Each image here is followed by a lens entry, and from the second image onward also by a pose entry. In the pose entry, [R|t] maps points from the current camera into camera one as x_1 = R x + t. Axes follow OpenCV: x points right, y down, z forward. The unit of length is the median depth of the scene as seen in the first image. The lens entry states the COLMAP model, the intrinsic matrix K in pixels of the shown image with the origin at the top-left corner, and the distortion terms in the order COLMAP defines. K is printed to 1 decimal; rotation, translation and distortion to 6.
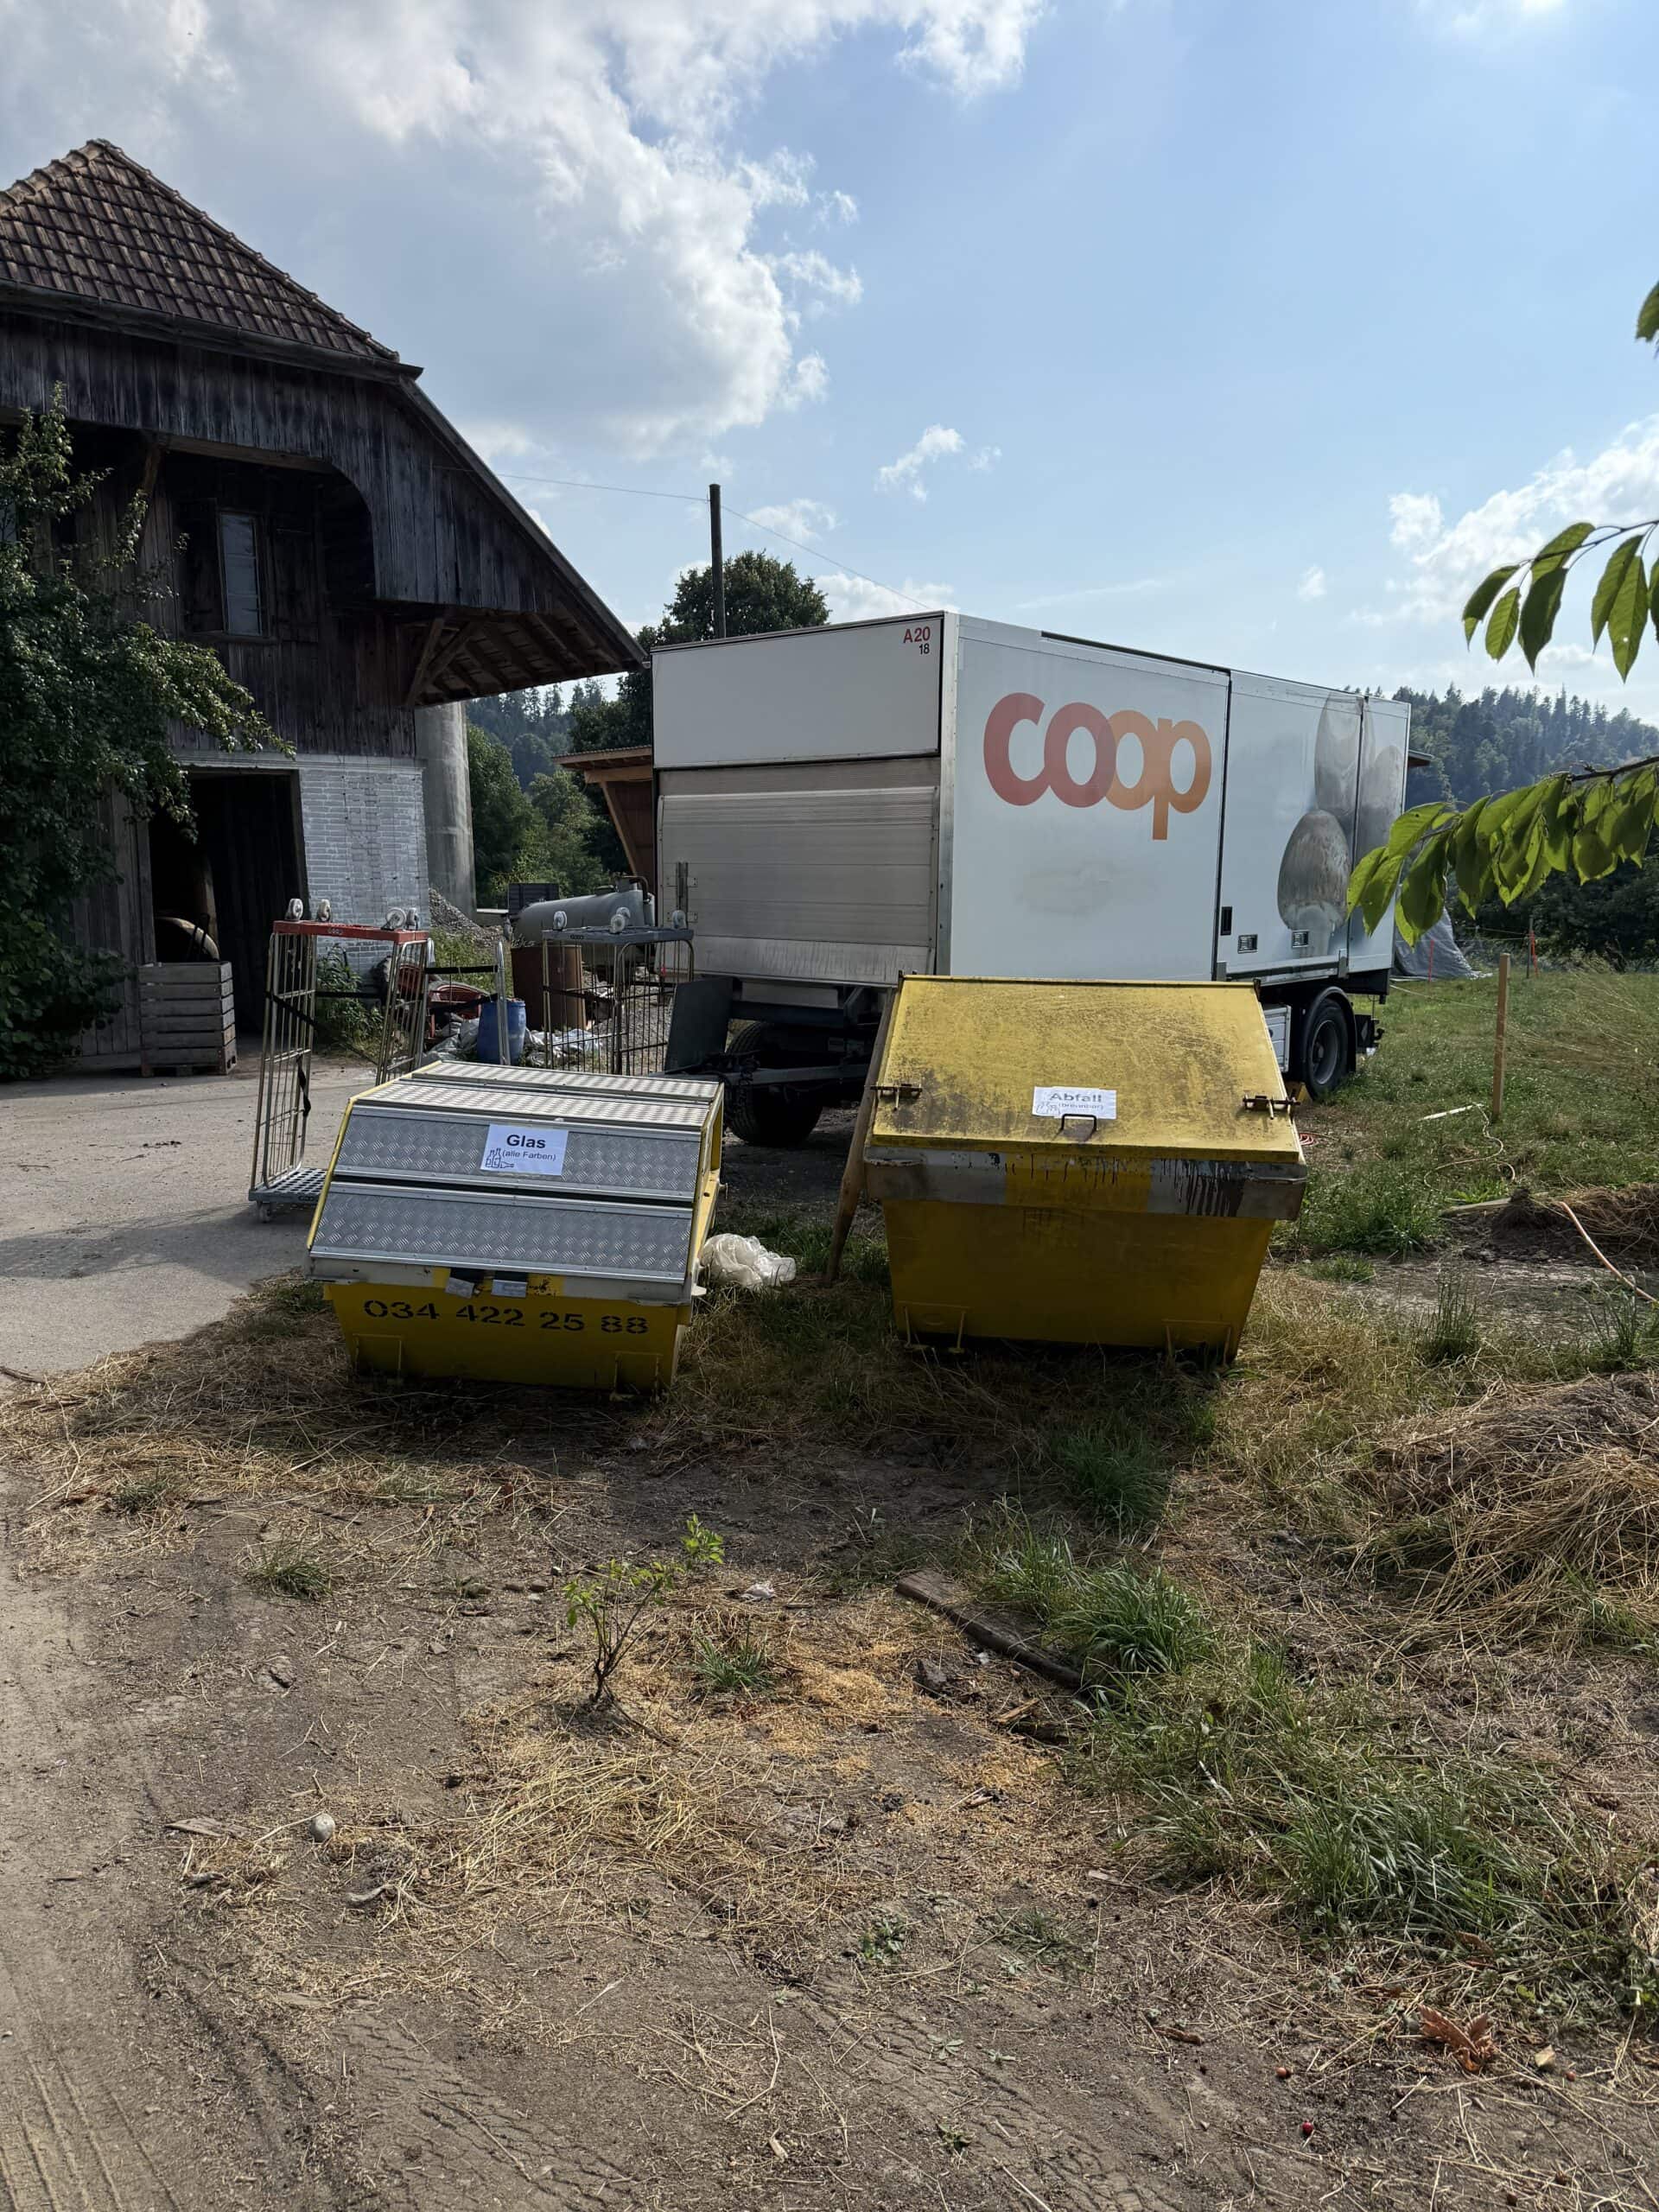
lens RADIAL K [[1534.9, 0, 829.5], [0, 1534.9, 1106.0], [0, 0, 1]] dist [0.038981, -0.043490]
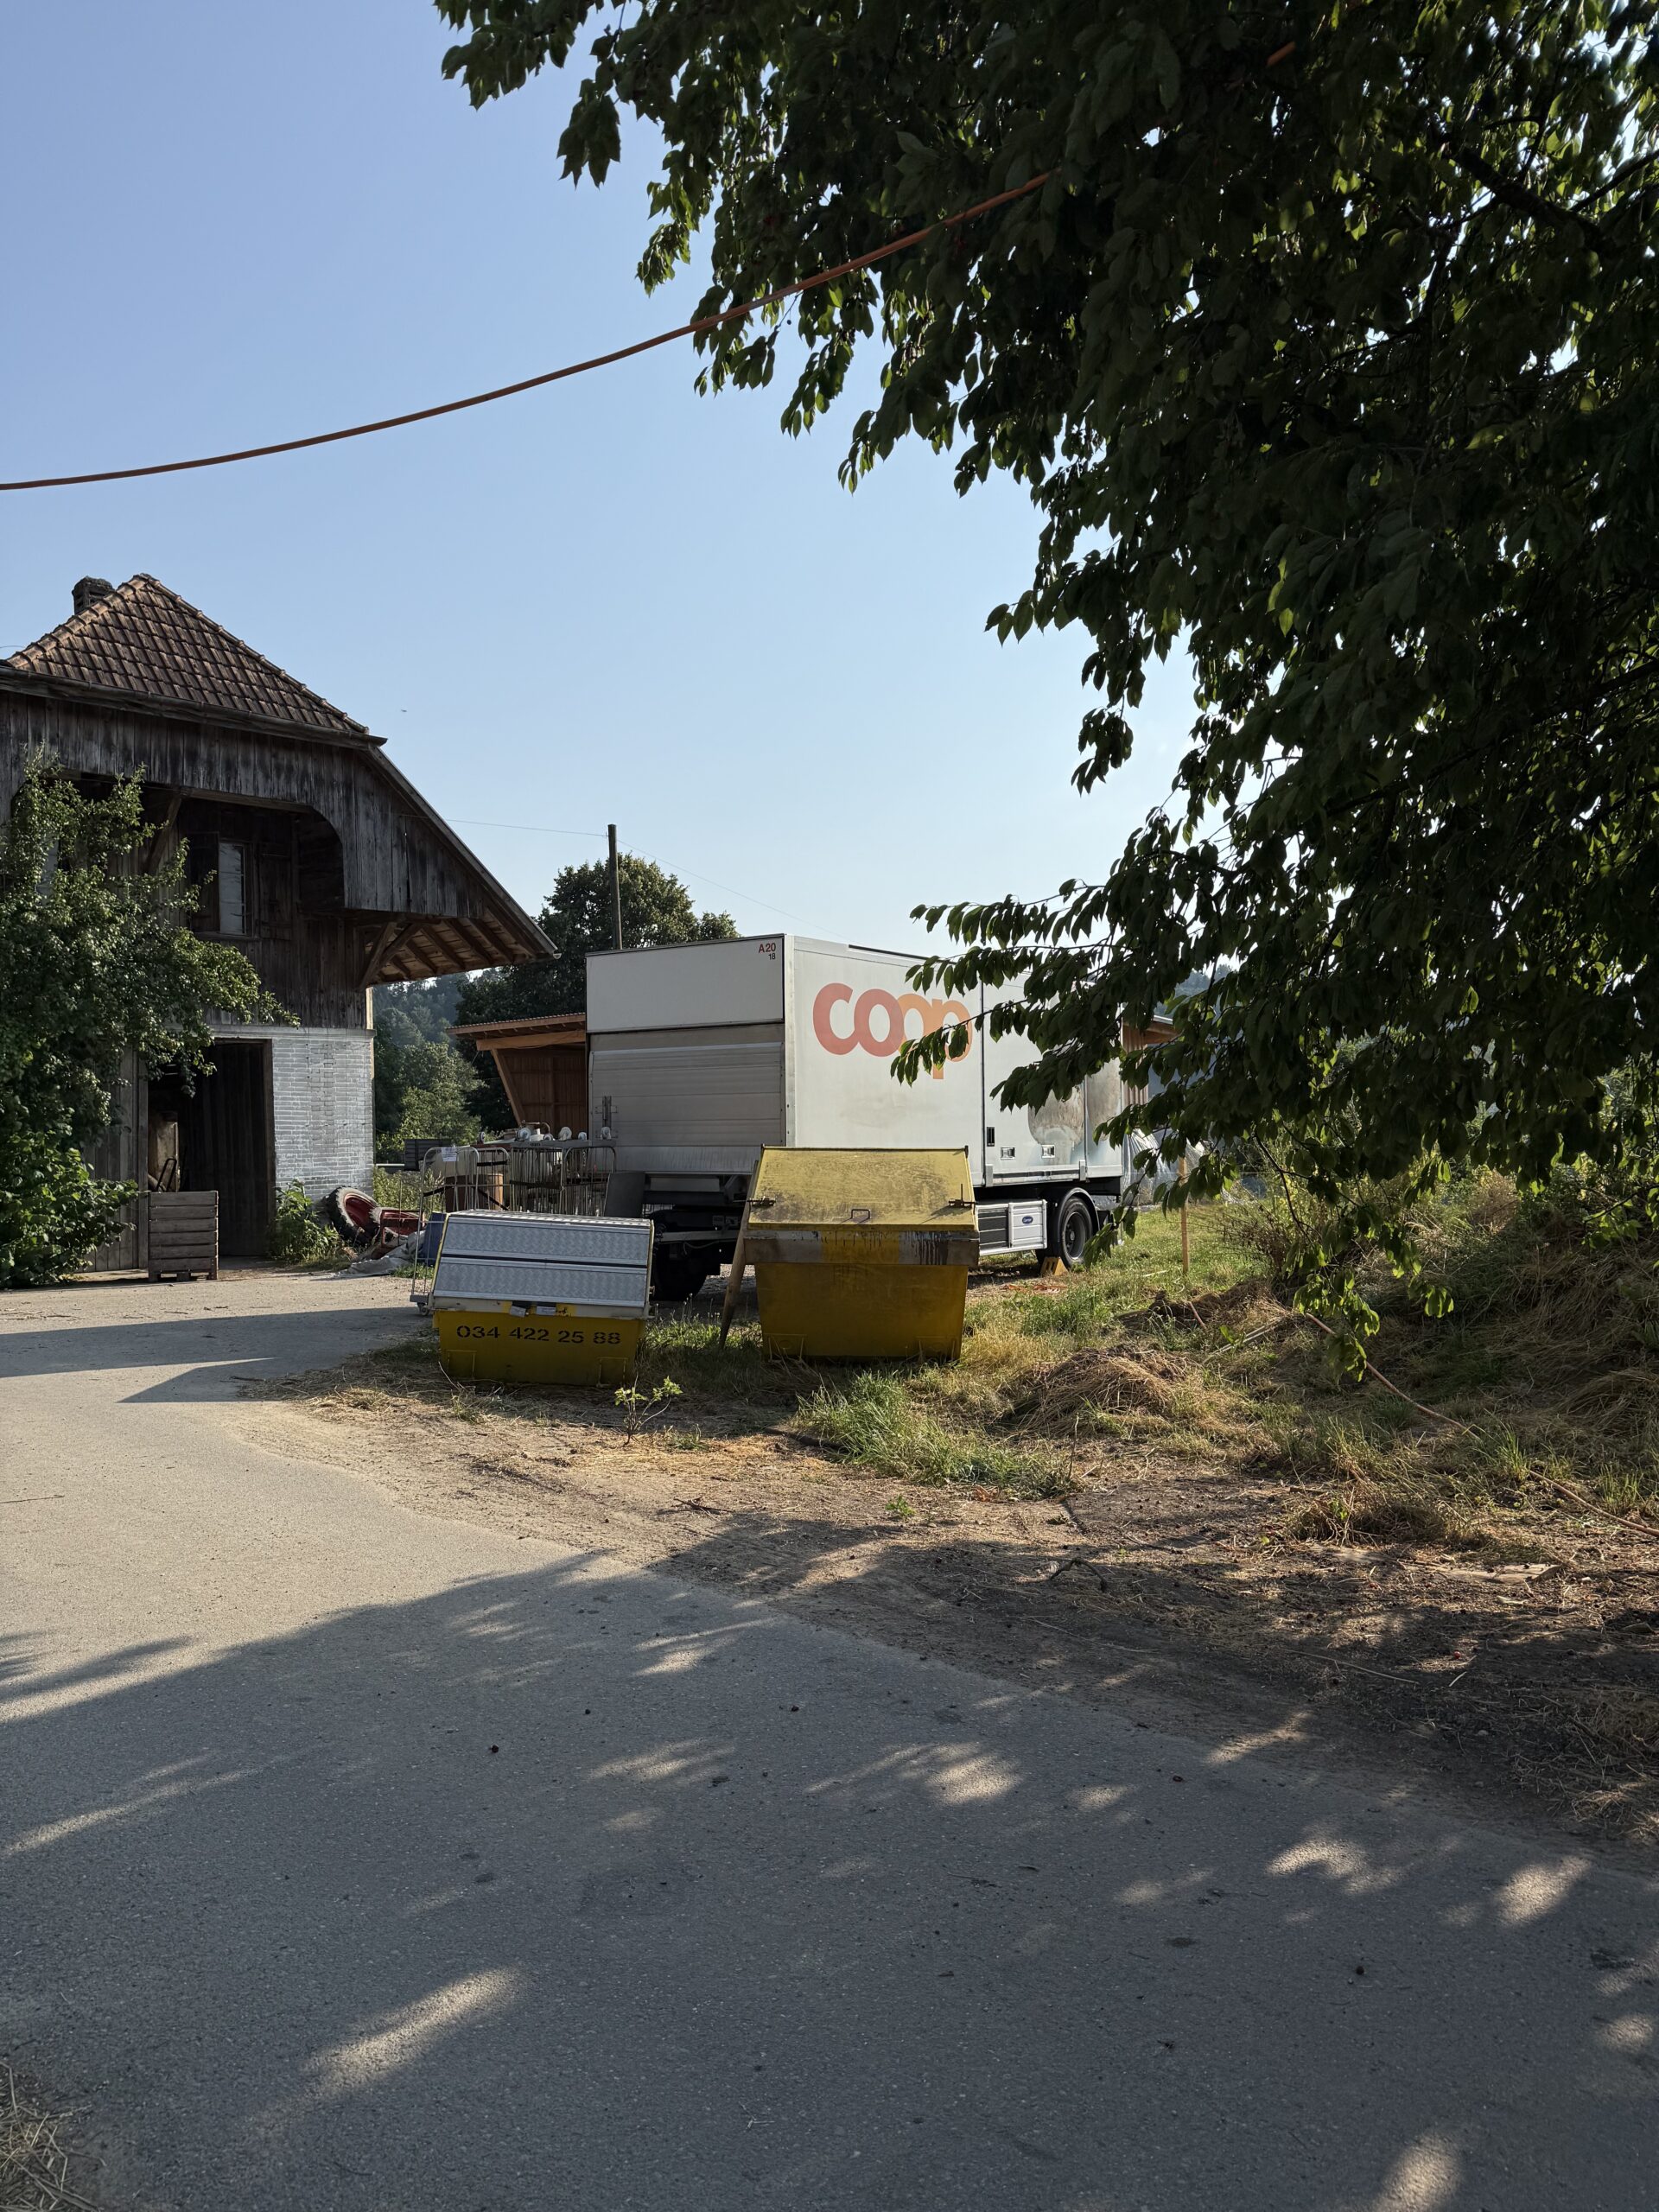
lens RADIAL K [[1534.9, 0, 829.5], [0, 1534.9, 1106.0], [0, 0, 1]] dist [0.038981, -0.043490]
pose [[0.995738, -0.009261, 0.091757, -0.013863], [0.025008, 0.984782, -0.171987, 0.065872], [-0.088768, 0.173548, 0.980817, -0.272376]]
